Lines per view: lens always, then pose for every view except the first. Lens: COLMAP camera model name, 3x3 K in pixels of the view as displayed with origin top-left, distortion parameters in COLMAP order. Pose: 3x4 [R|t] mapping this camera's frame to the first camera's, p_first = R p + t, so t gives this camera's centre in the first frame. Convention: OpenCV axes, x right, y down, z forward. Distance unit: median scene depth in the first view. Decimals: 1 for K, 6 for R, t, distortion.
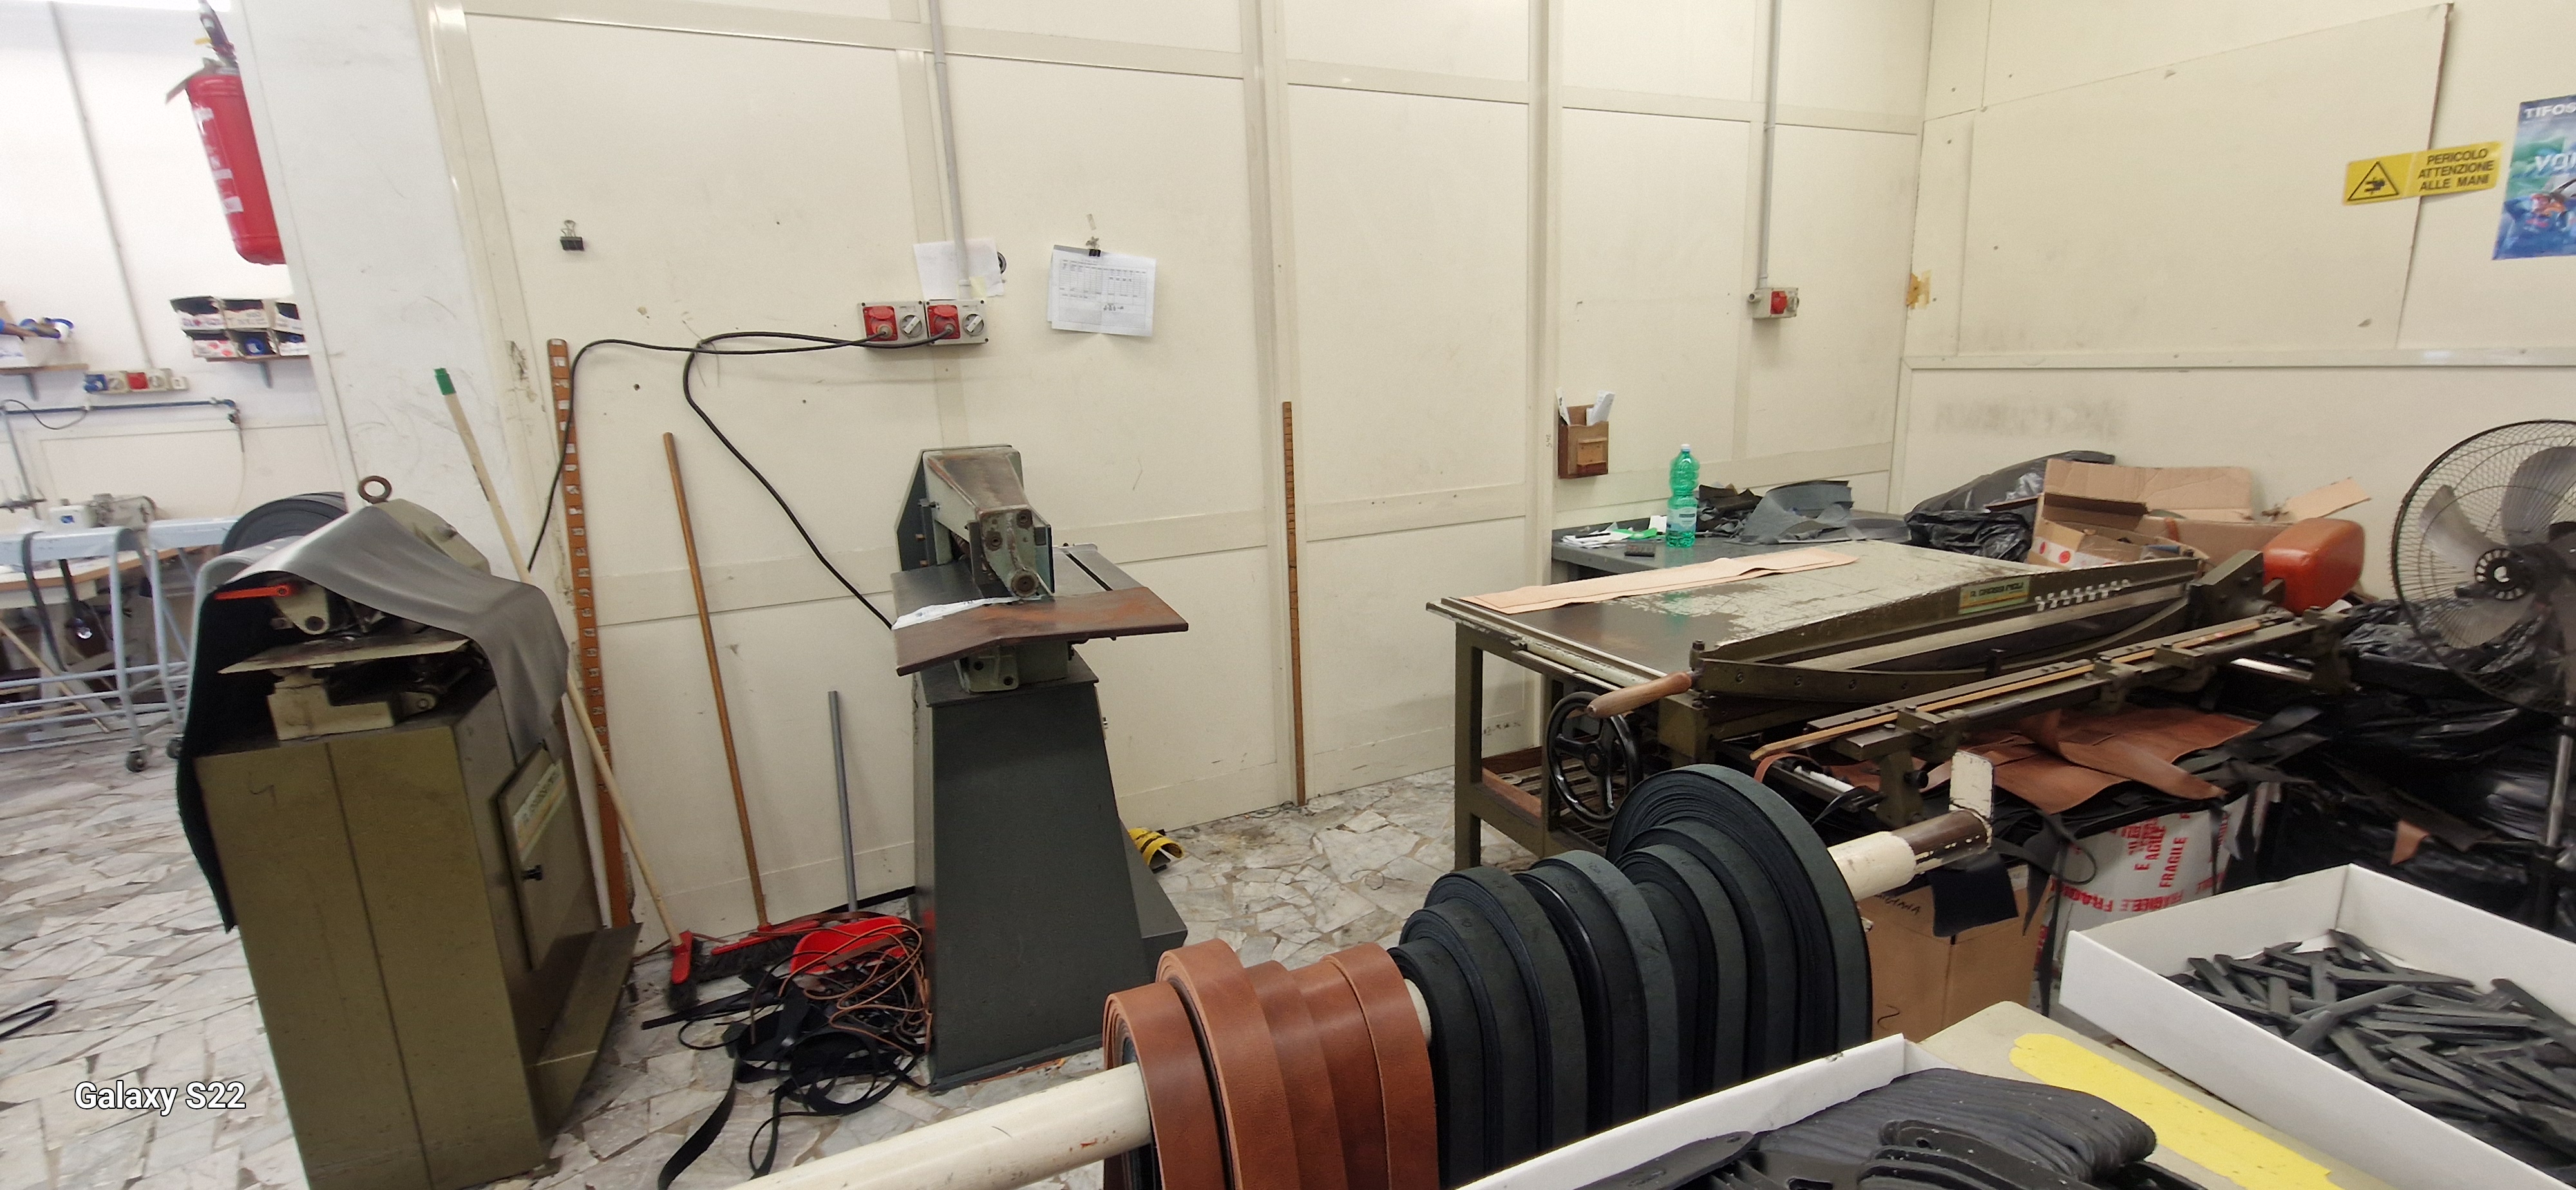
lens RADIAL K [[1045.8, 0, 1294.9], [0, 1045.8, 598.3], [0, 0, 1]] dist [0.000707, -0.003829]
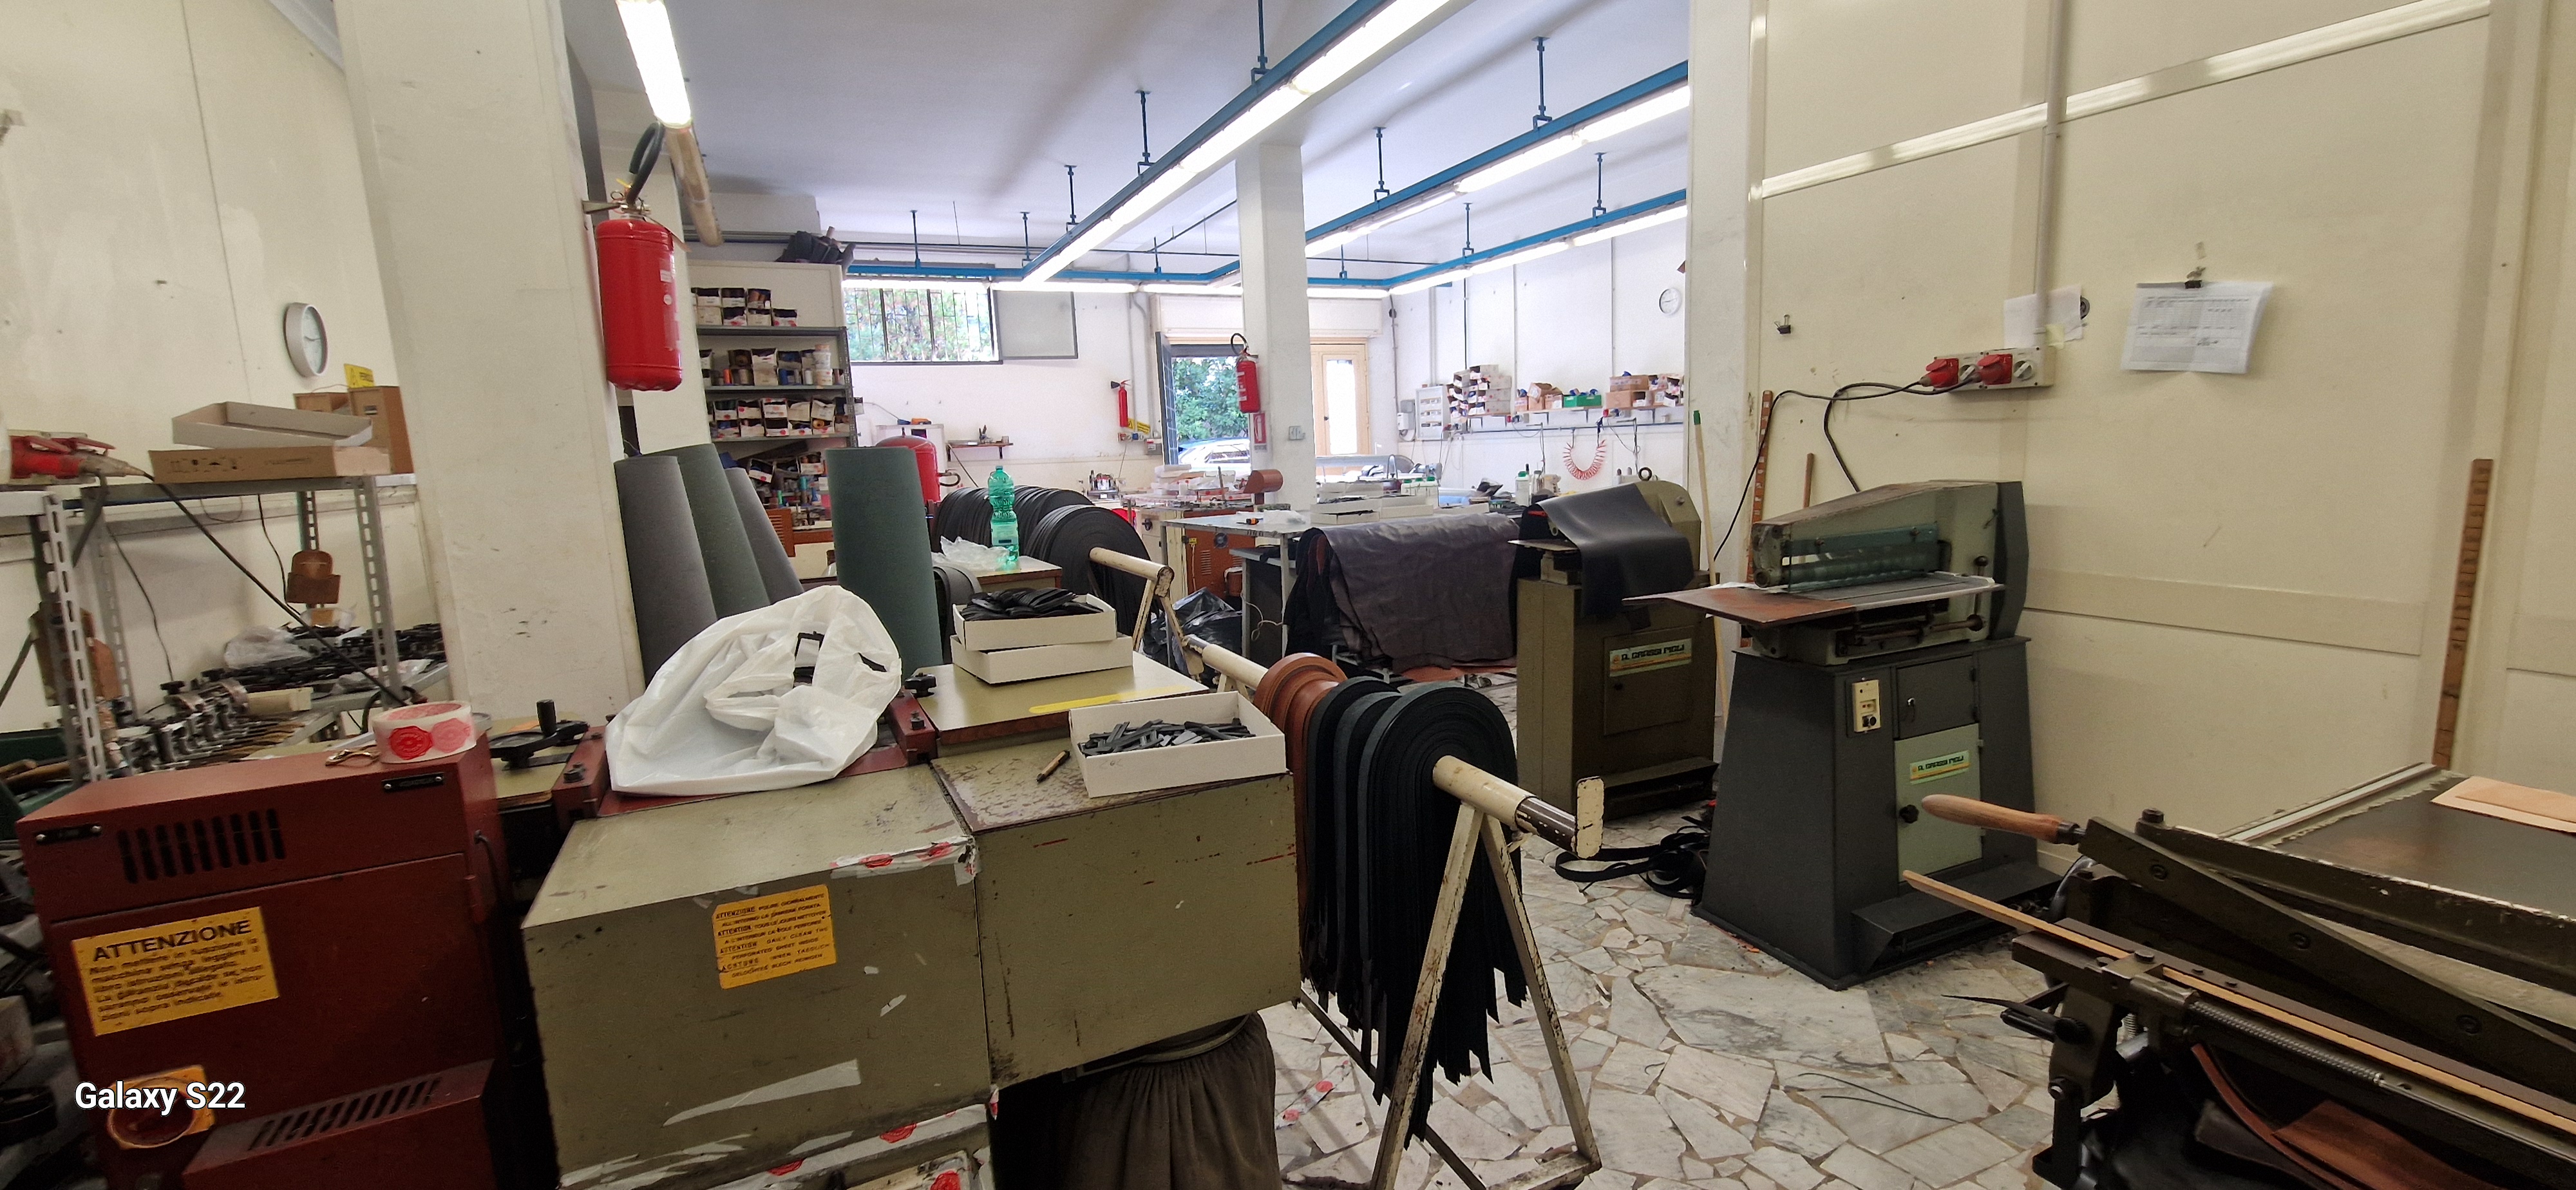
lens RADIAL K [[1045.8, 0, 1294.9], [0, 1045.8, 598.3], [0, 0, 1]] dist [0.000707, -0.003829]
pose [[0.007940, 0.192914, -0.981183, 0.435327], [-0.185093, 0.964542, 0.188145, -0.052876], [0.982689, 0.180116, 0.043365, 0.136573]]
